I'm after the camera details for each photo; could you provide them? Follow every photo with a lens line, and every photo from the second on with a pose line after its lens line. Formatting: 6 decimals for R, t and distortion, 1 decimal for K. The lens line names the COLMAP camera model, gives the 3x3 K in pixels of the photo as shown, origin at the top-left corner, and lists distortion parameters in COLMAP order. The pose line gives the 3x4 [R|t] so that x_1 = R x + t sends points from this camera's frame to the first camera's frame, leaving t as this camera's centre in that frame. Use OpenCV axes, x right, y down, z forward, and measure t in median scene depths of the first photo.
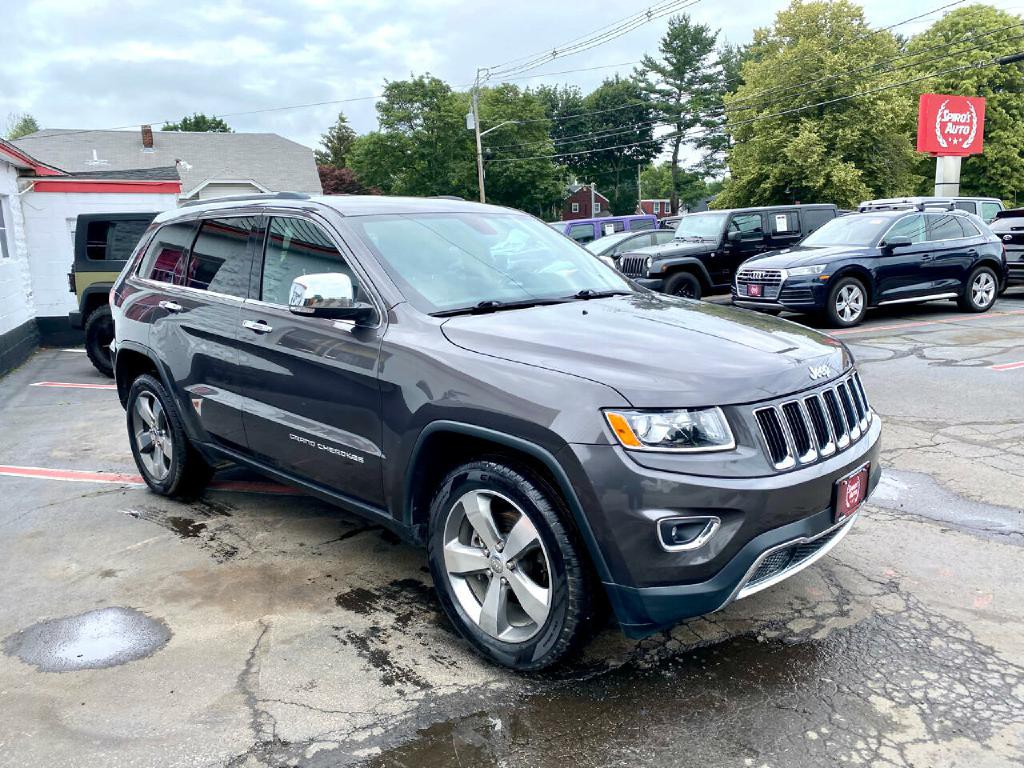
lens RADIAL K [[767.0, 0, 514.1], [0, 767.0, 379.4], [0, 0, 1]] dist [0.023622, -0.027275]
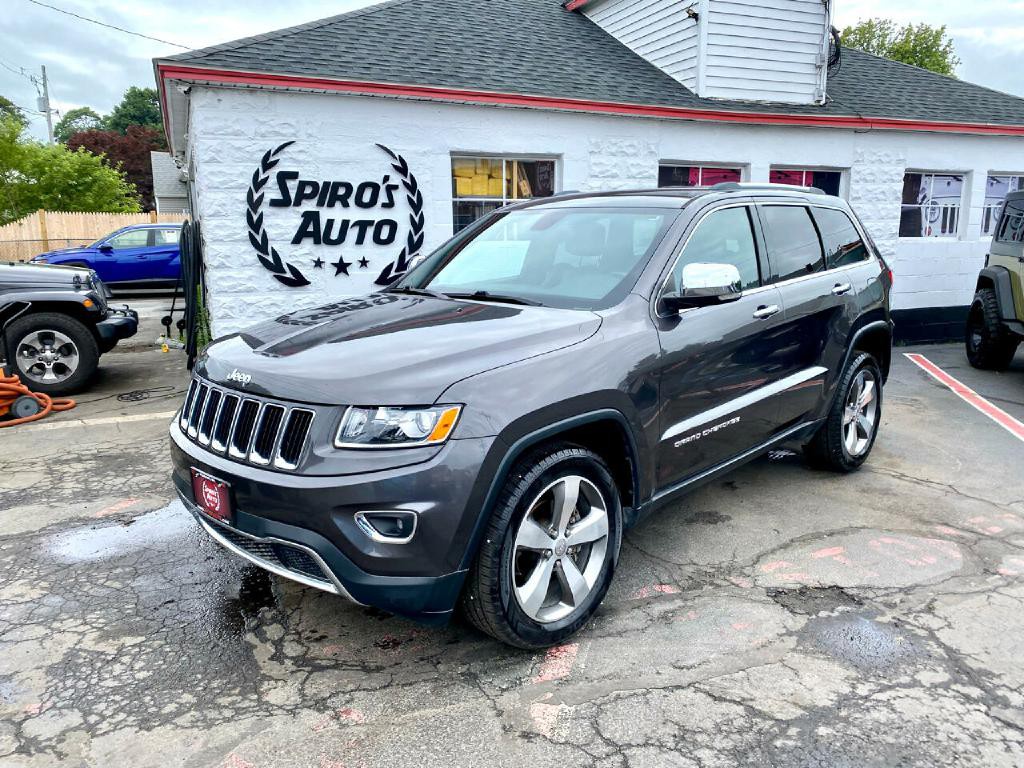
lens RADIAL K [[774.7, 0, 512.0], [0, 774.7, 384.0], [0, 0, 1]] dist [0.006441, -0.003501]
pose [[-0.003055, 0.222460, -0.974937, 0.231670], [-0.177878, 0.959273, 0.219443, -0.048185], [0.984048, 0.174090, 0.036641, 0.218560]]
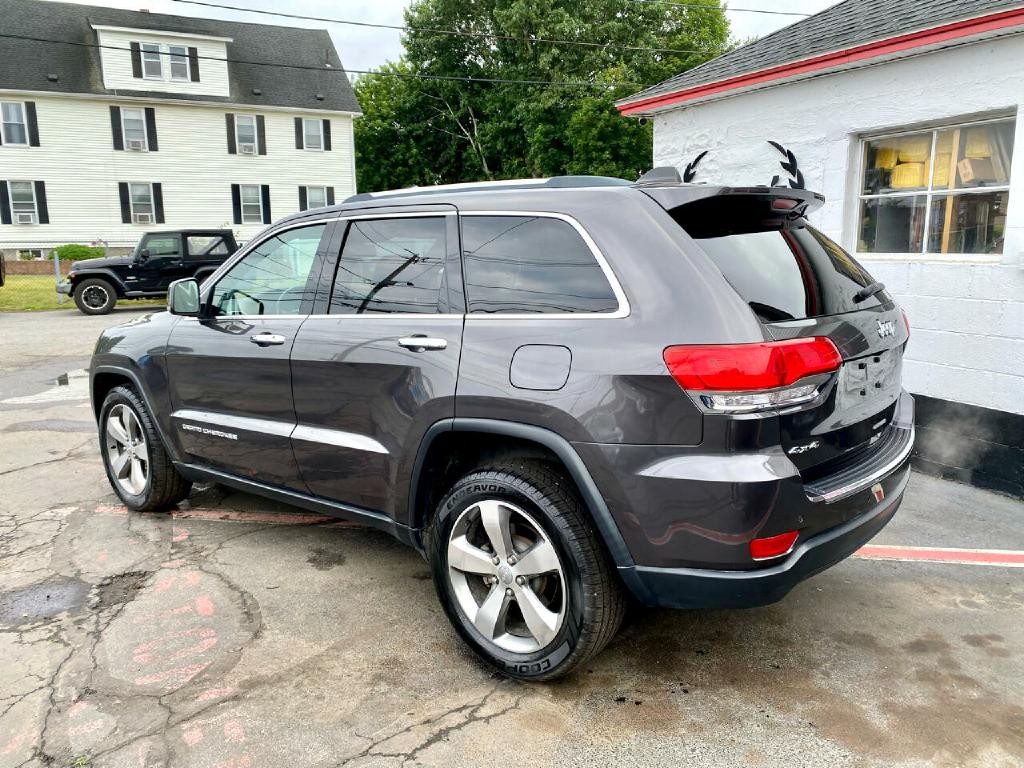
lens RADIAL K [[786.5, 0, 512.0], [0, 786.5, 384.0], [0, 0, 1]] dist [0.000438, -0.001509]
pose [[-0.996959, 0.053450, -0.056715, -0.049733], [0.029867, 0.934229, 0.355421, -0.094353], [0.071982, 0.352646, -0.932984, 0.504588]]
